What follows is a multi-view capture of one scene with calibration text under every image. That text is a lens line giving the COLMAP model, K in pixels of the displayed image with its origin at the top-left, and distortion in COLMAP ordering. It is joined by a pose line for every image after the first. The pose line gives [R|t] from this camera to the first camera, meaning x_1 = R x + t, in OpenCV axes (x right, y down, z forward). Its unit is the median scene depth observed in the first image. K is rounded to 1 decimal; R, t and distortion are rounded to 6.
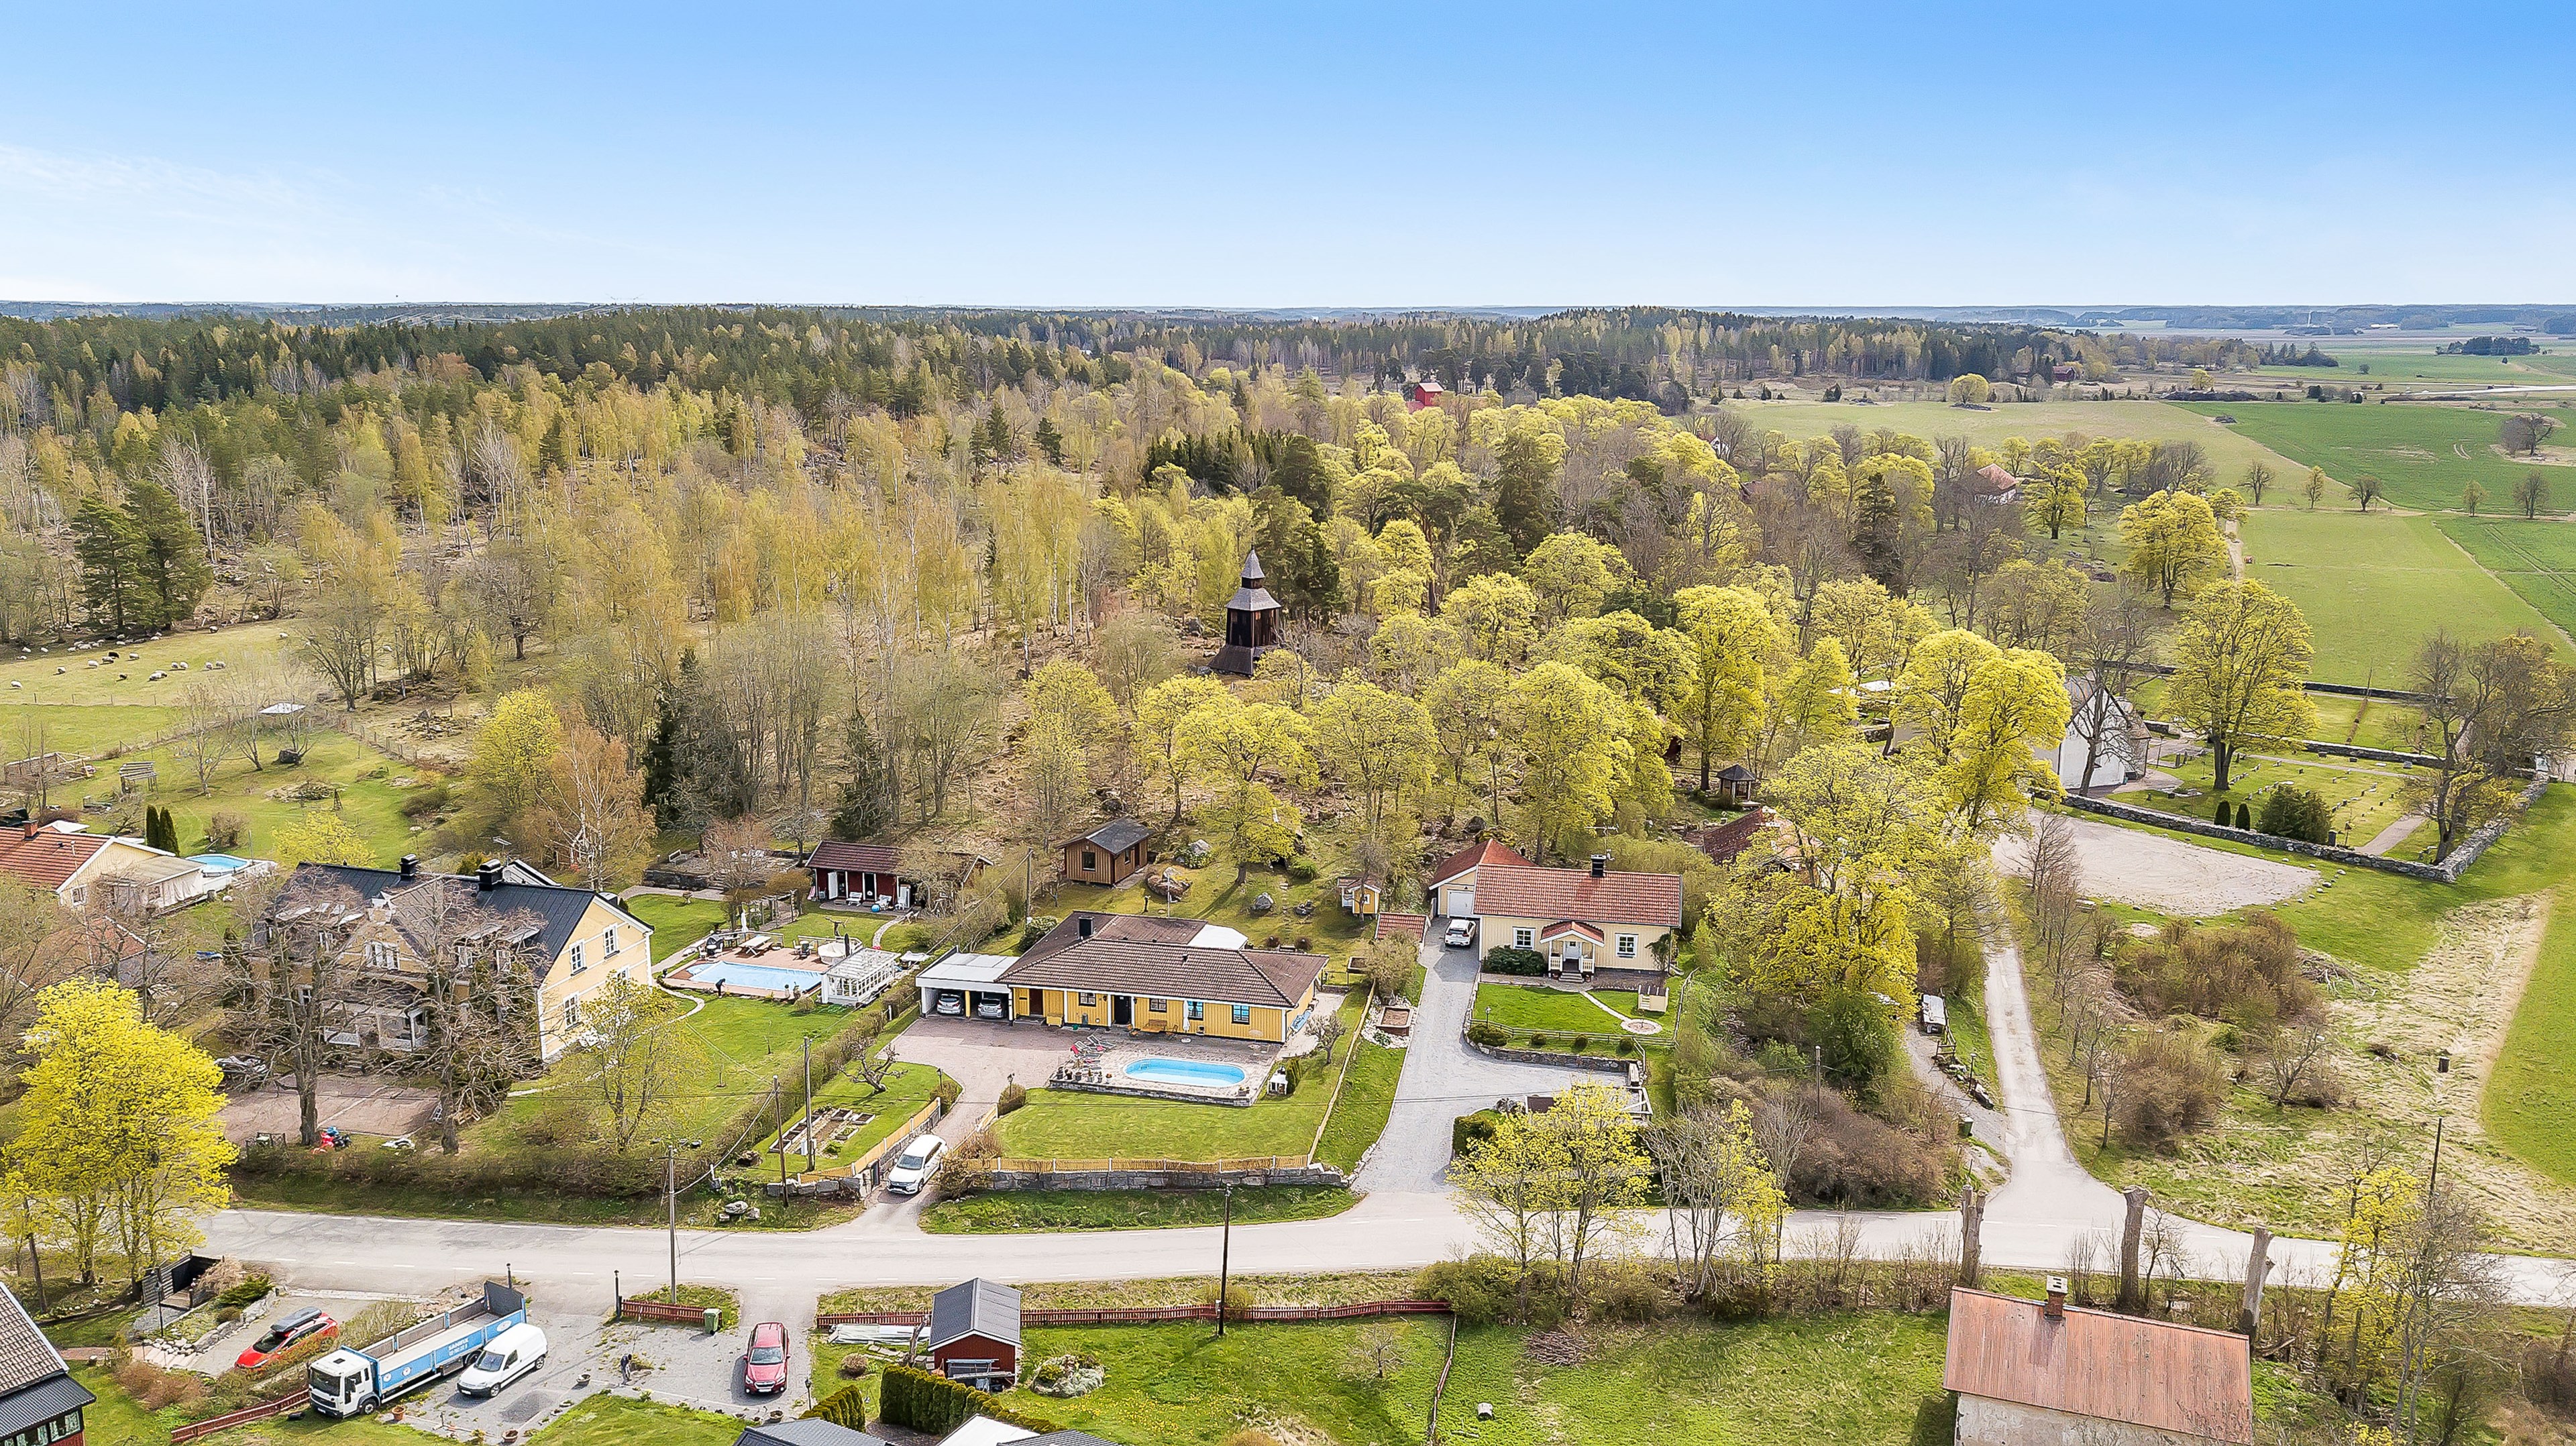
lens RADIAL K [[1976.0, 0, 1288.0], [0, 1976.0, 723.0], [0, 0, 1]] dist [0.131085, -0.000131]
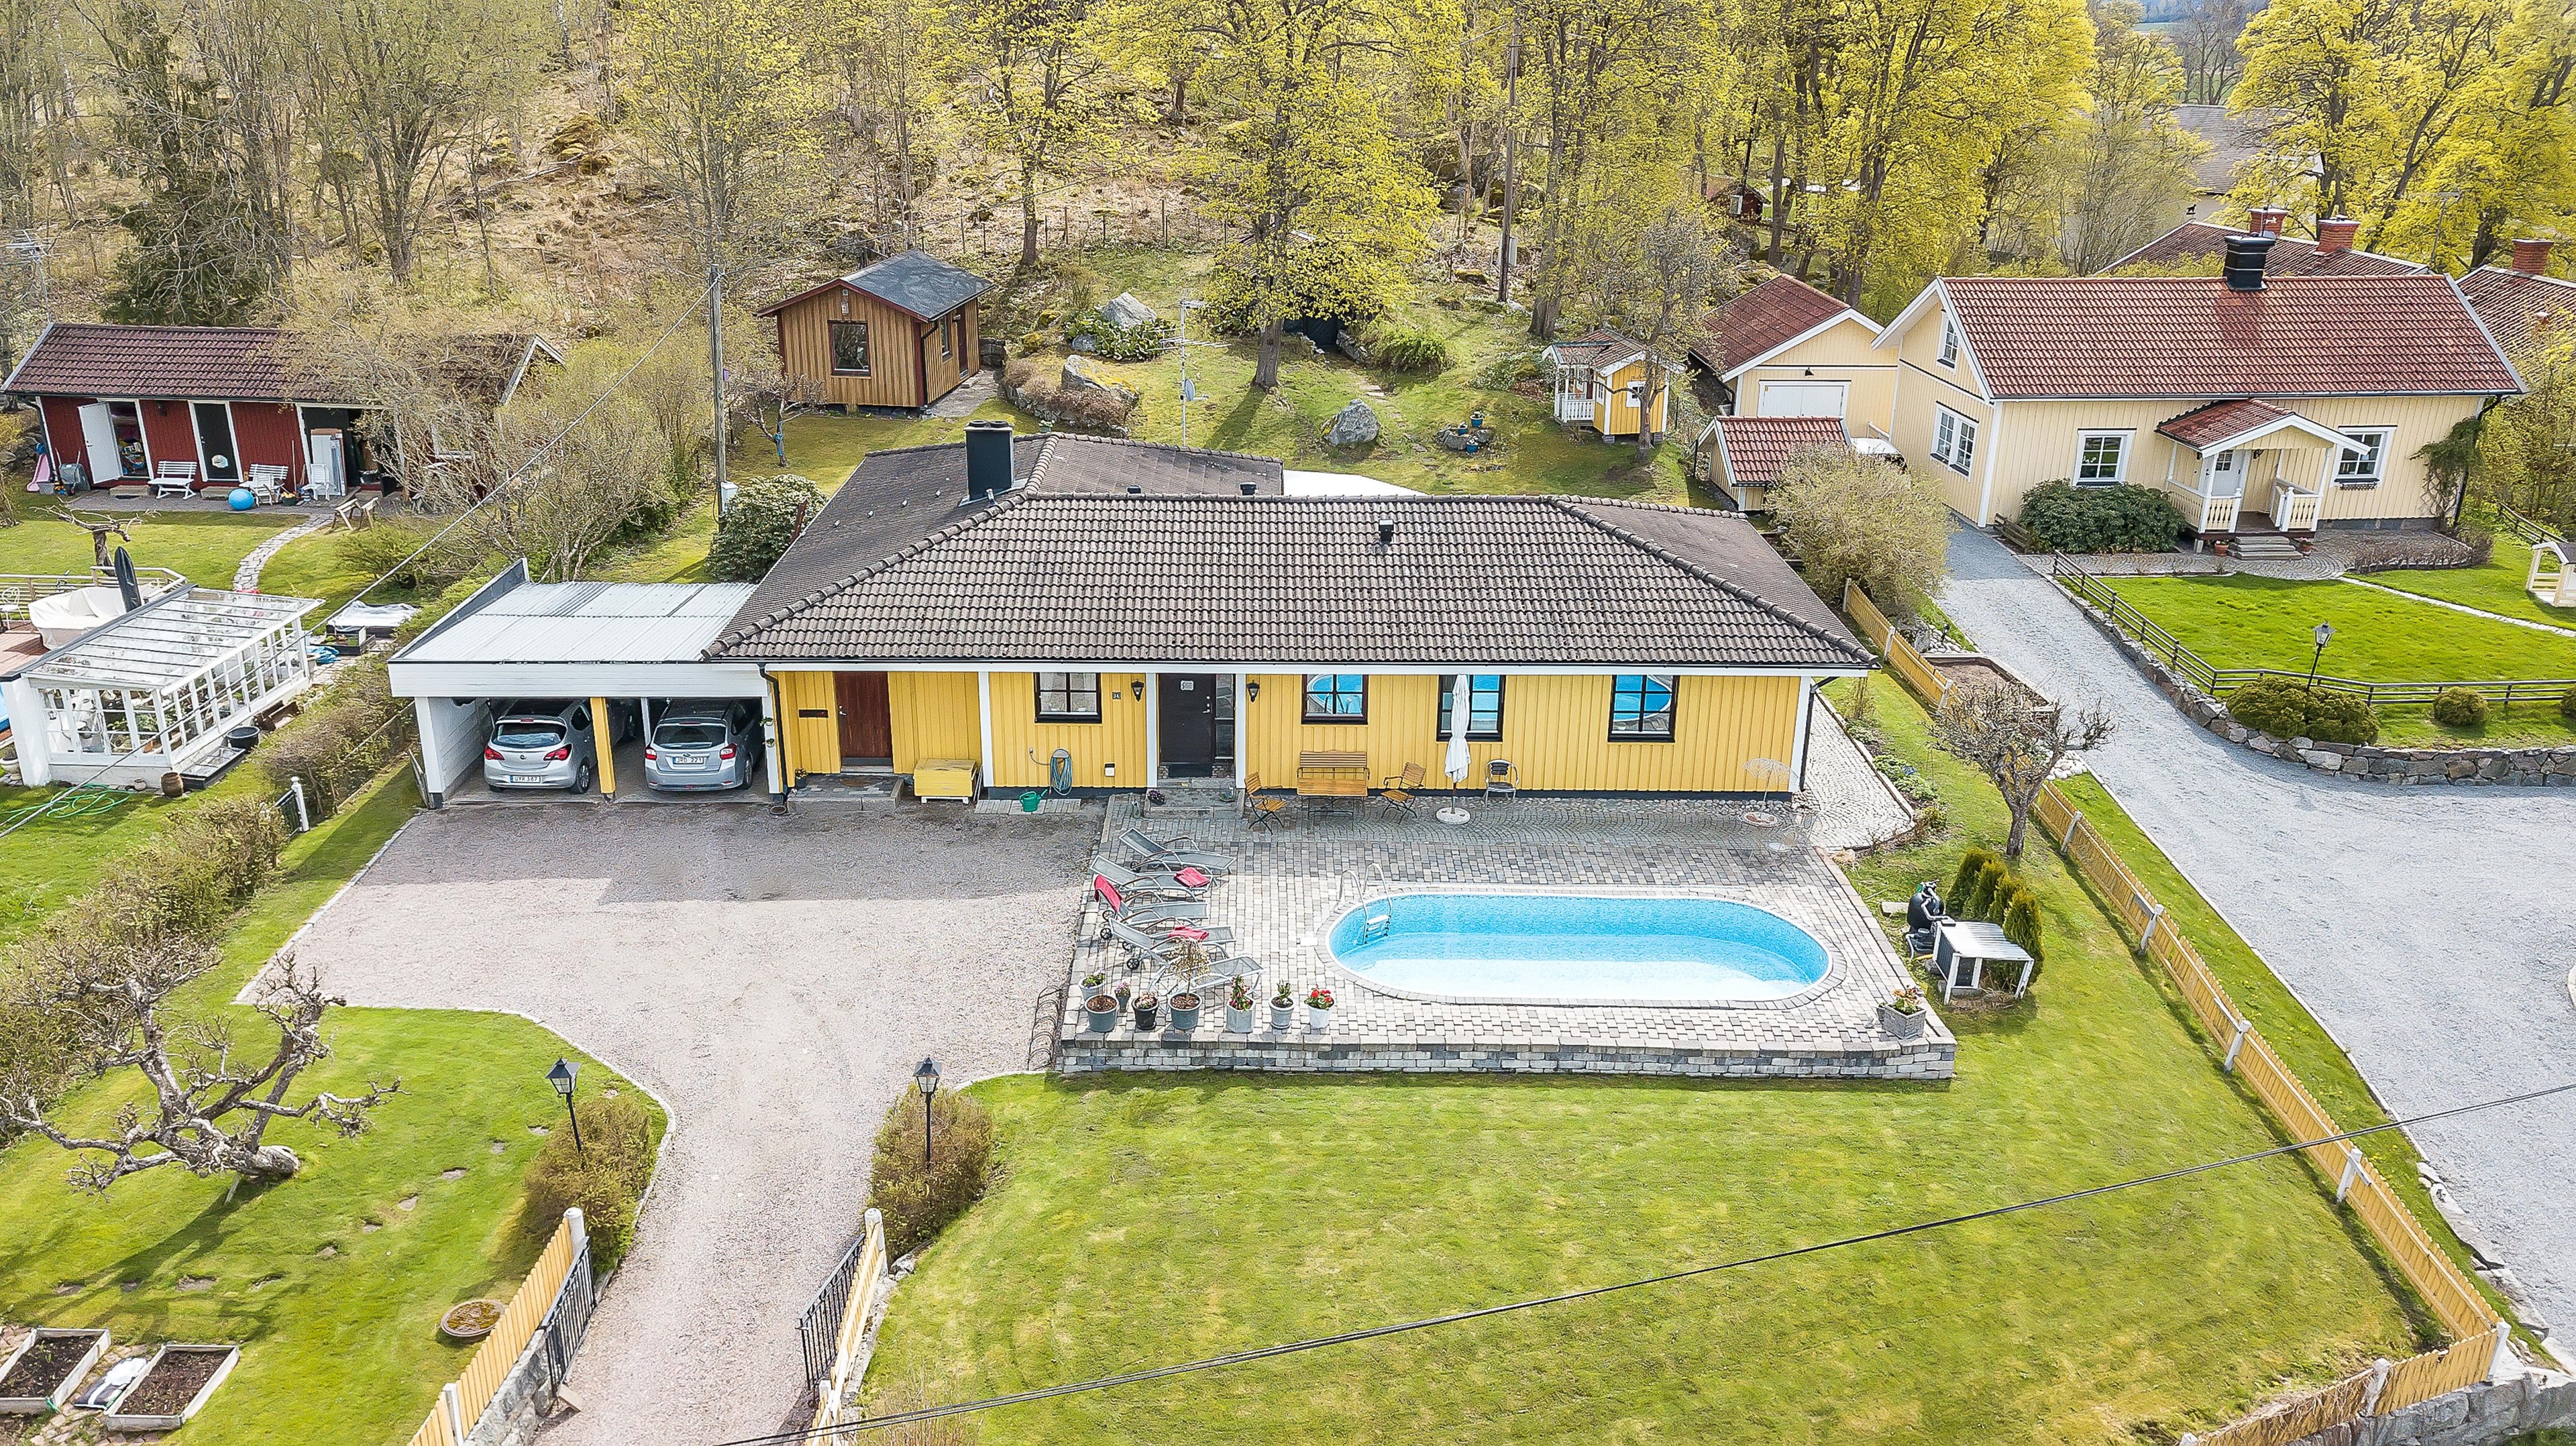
lens RADIAL K [[1982.4, 0, 1288.0], [0, 1982.4, 723.0], [0, 0, 1]] dist [0.028270, 0.001551]
pose [[0.969106, -0.079926, 0.233335, -0.129817], [0.044122, 0.986957, 0.154821, 0.097095], [-0.242666, -0.139743, 0.959992, 0.696562]]
